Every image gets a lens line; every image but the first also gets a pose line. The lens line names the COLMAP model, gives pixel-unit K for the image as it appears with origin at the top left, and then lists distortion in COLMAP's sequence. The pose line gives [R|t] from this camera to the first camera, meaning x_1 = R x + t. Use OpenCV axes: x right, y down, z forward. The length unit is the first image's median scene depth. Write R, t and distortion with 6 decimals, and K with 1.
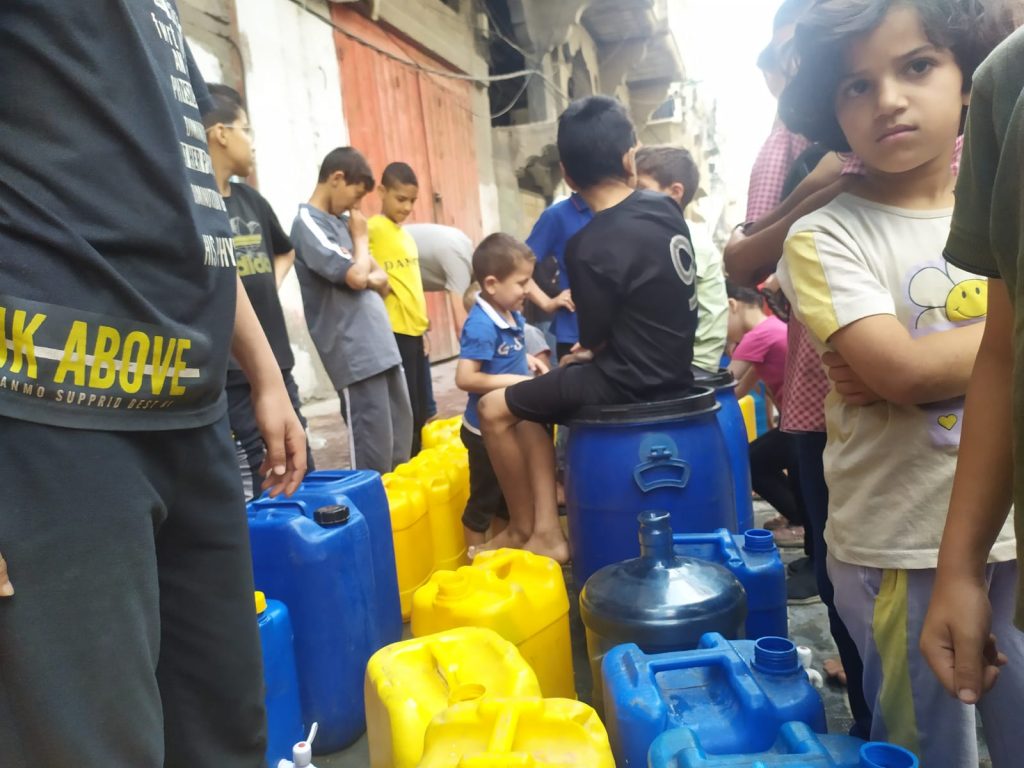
lens RADIAL K [[747.8, 0, 512.0], [0, 747.8, 384.0], [0, 0, 1]] dist [-0.001838, -0.005757]
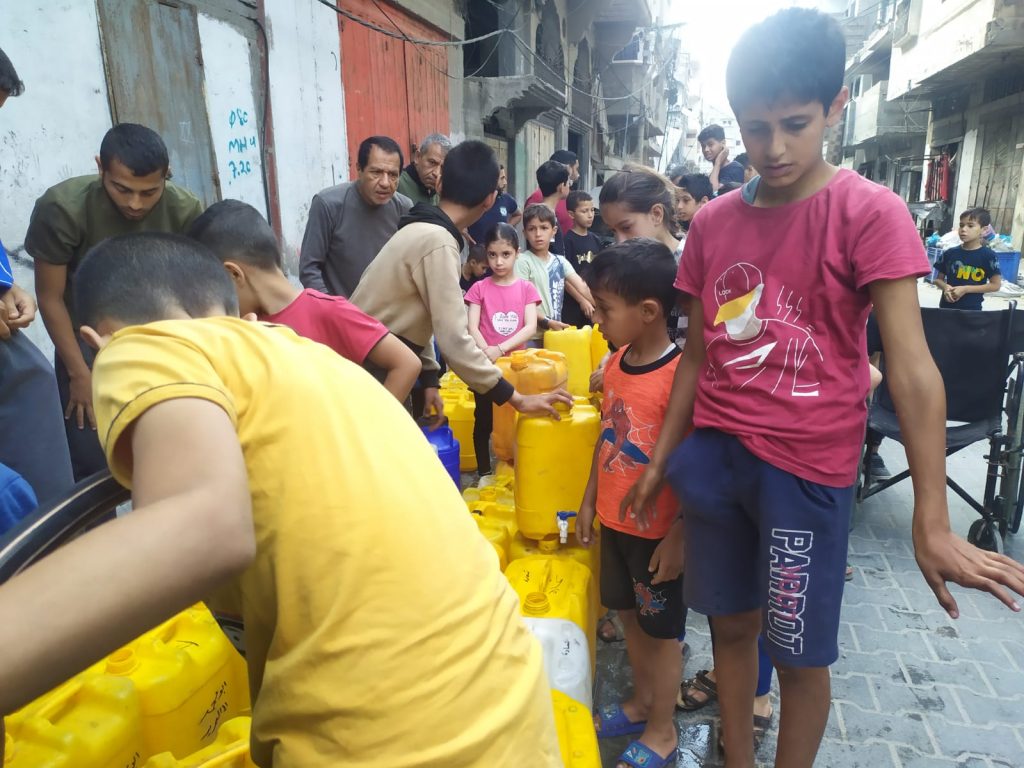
lens RADIAL K [[744.8, 0, 512.0], [0, 744.8, 384.0], [0, 0, 1]] dist [-0.003256, -0.002335]
pose [[0.994316, 0.070076, 0.080152, -0.013500], [-0.078867, 0.990533, 0.112357, -0.026604], [-0.071520, -0.118040, 0.990430, -0.141218]]
